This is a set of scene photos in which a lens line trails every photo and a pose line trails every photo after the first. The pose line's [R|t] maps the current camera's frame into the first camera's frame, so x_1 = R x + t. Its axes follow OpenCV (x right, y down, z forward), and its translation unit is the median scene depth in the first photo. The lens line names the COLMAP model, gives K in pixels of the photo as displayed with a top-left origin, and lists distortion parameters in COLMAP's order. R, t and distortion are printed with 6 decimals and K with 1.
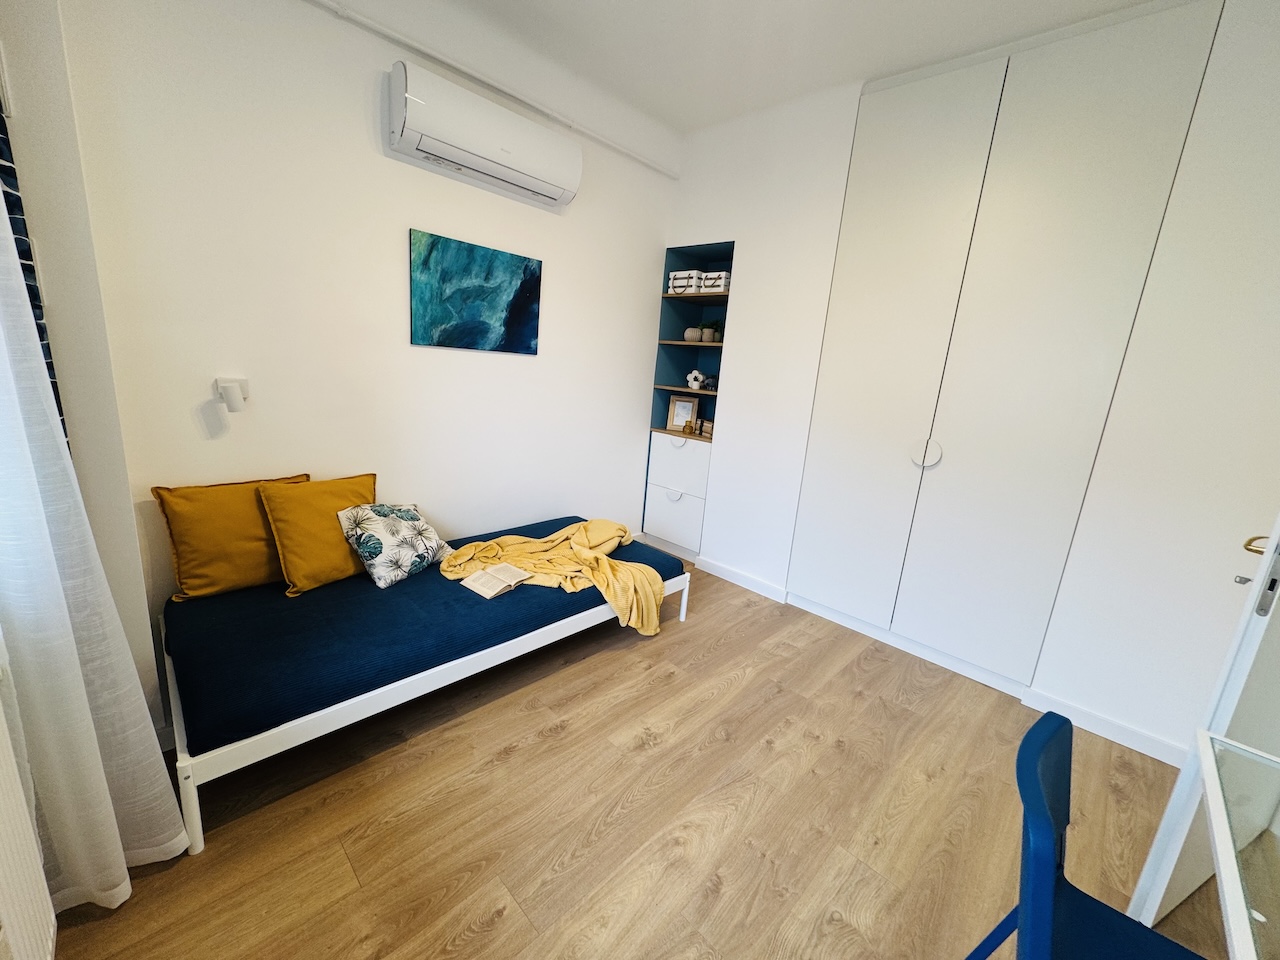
lens RADIAL K [[507.0, 0, 639.7], [0, 507.0, 477.7], [0, 0, 1]] dist [-0.002788, -0.000342]
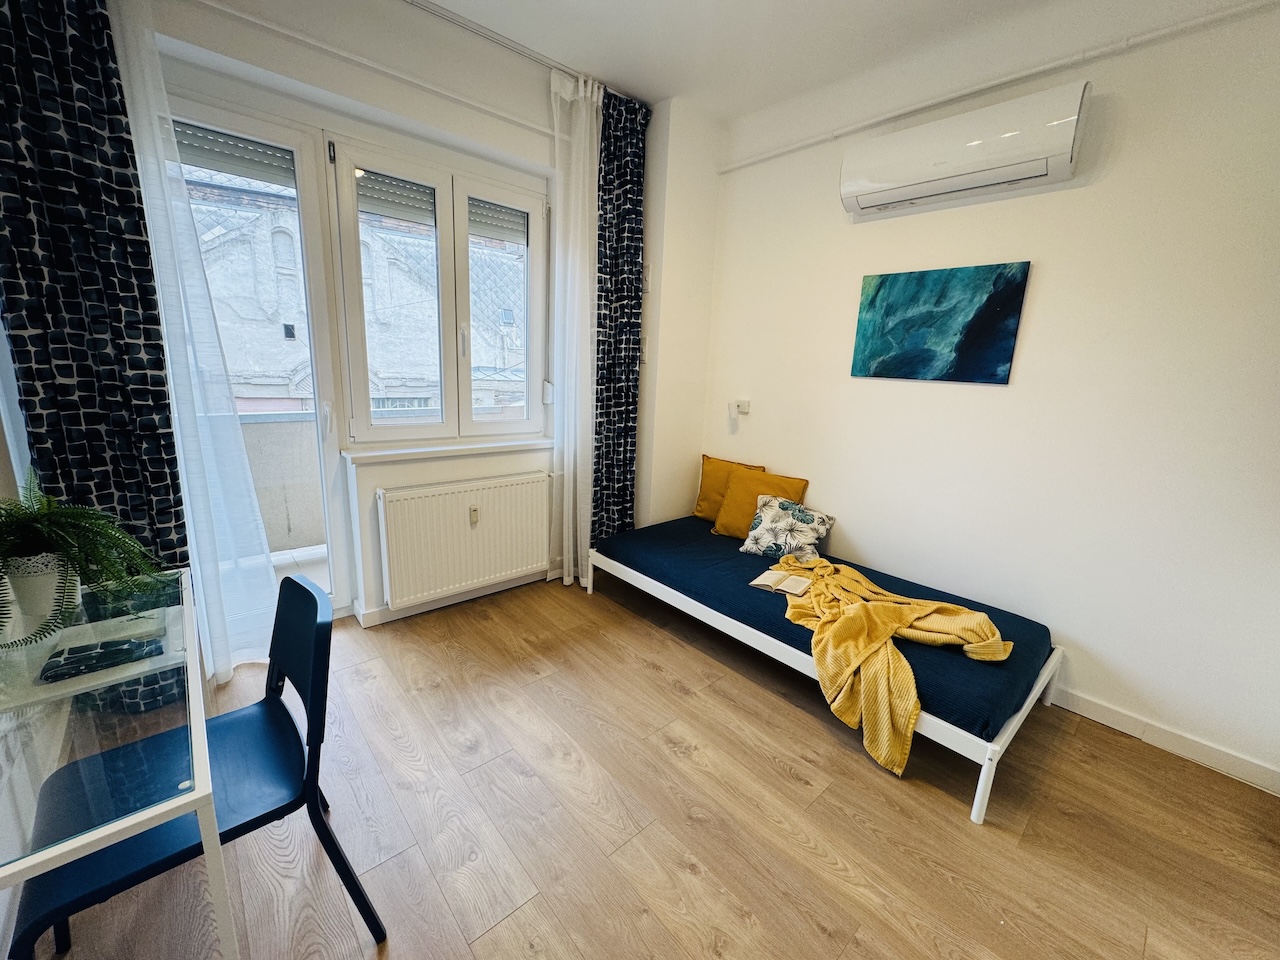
lens RADIAL K [[507.0, 0, 639.7], [0, 507.0, 477.7], [0, 0, 1]] dist [-0.002788, -0.000342]
pose [[-0.056195, 0.133594, -0.989442, 0.732971], [-0.270351, 0.951949, 0.143886, -0.082099], [0.961120, 0.275582, -0.017378, 0.628354]]
